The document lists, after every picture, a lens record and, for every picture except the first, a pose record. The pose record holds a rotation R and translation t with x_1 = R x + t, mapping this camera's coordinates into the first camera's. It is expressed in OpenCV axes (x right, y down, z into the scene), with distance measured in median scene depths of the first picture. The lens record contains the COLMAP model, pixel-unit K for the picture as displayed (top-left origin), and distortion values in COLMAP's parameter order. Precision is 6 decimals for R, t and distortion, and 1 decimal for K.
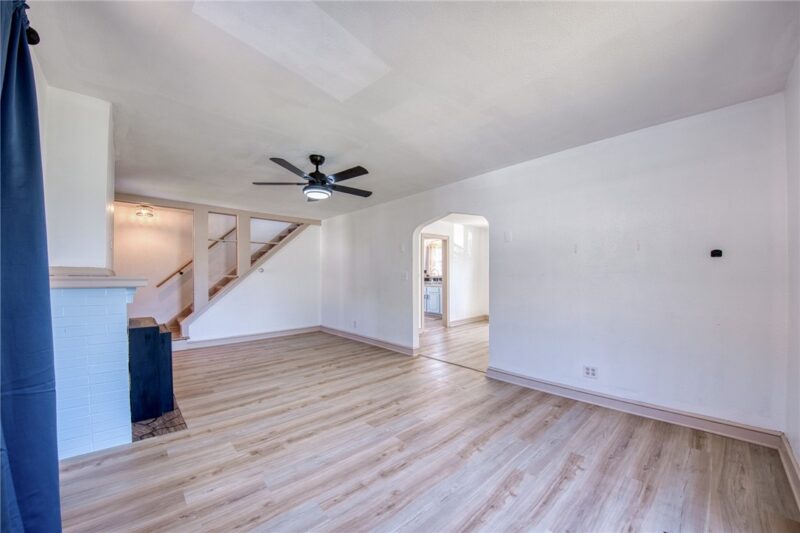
lens RADIAL K [[286.7, 0, 400.6], [0, 286.7, 266.0], [0, 0, 1]] dist [0.016024, -0.021114]
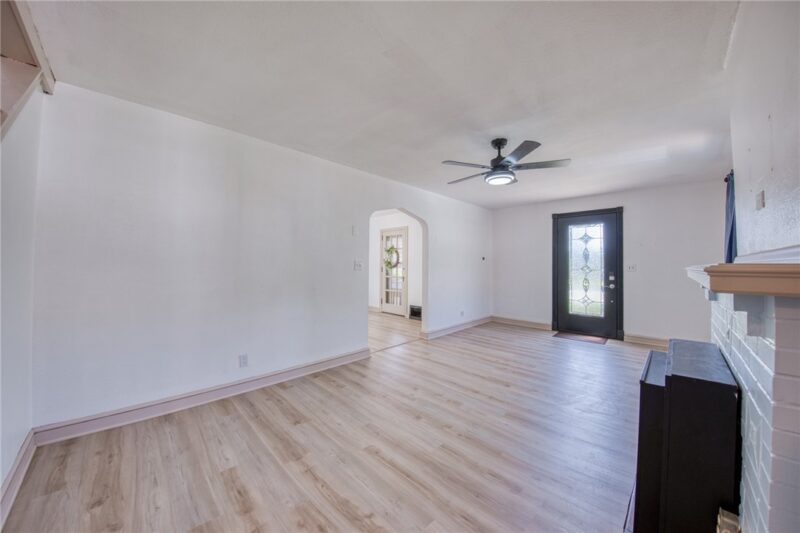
lens RADIAL K [[286.7, 0, 400.6], [0, 286.7, 266.0], [0, 0, 1]] dist [0.016024, -0.021114]
pose [[-0.041788, 0.001829, 0.999125, -1.204108], [-0.044952, 0.998982, -0.003709, 0.050714], [-0.998115, -0.045068, -0.041664, 1.368941]]
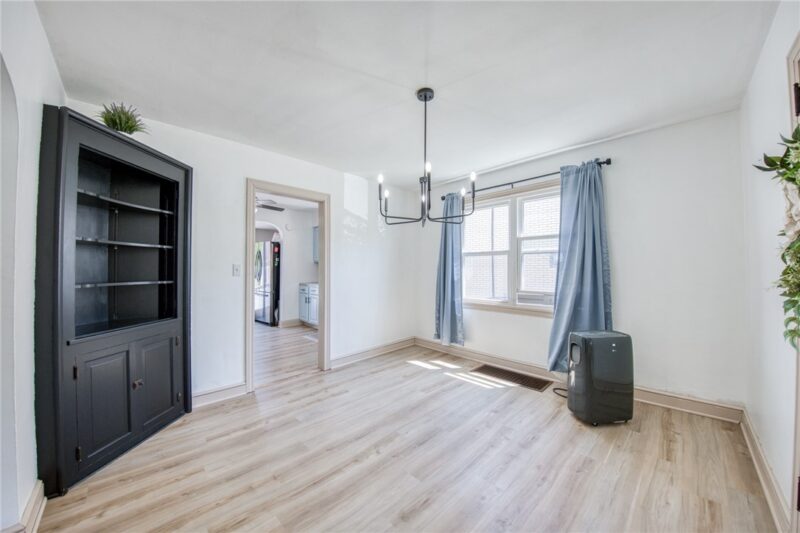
lens RADIAL K [[286.7, 0, 400.6], [0, 286.7, 266.0], [0, 0, 1]] dist [0.016024, -0.021114]
pose [[0.999540, -0.002571, 0.030209, 0.635961], [0.001788, 0.999662, 0.025923, 0.026631], [-0.030266, -0.025857, 0.999207, 1.065794]]
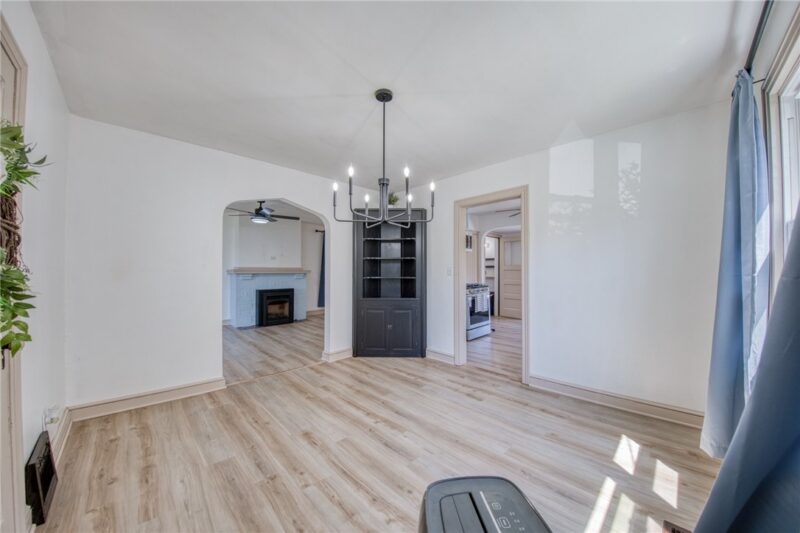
lens RADIAL K [[286.7, 0, 400.6], [0, 286.7, 266.0], [0, 0, 1]] dist [0.016024, -0.021114]
pose [[0.028039, -0.016193, -0.999476, 1.386004], [0.032557, 0.999353, -0.015278, 0.056517], [0.999076, -0.032112, 0.028548, 1.759527]]
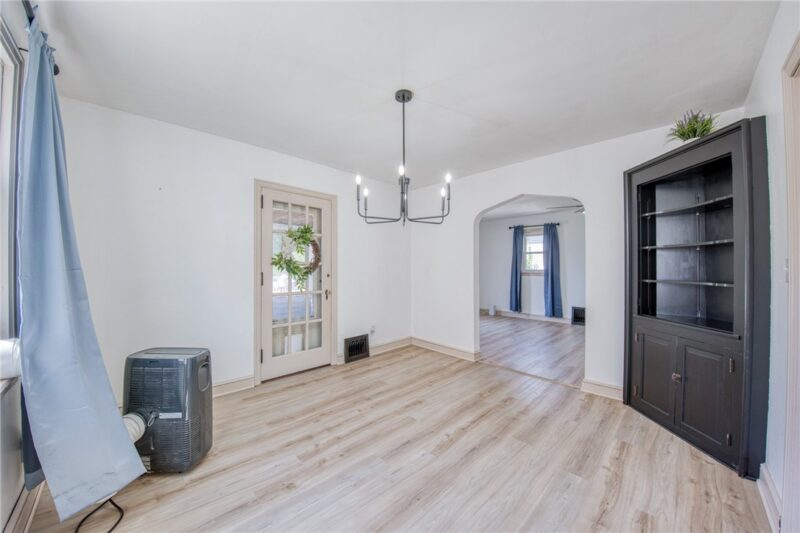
lens RADIAL K [[286.7, 0, 400.6], [0, 286.7, 266.0], [0, 0, 1]] dist [0.016024, -0.021114]
pose [[-0.999380, -0.006551, -0.034601, 0.746437], [-0.005153, 0.999172, -0.040355, 0.075869], [0.034837, -0.040152, -0.998586, 2.424882]]
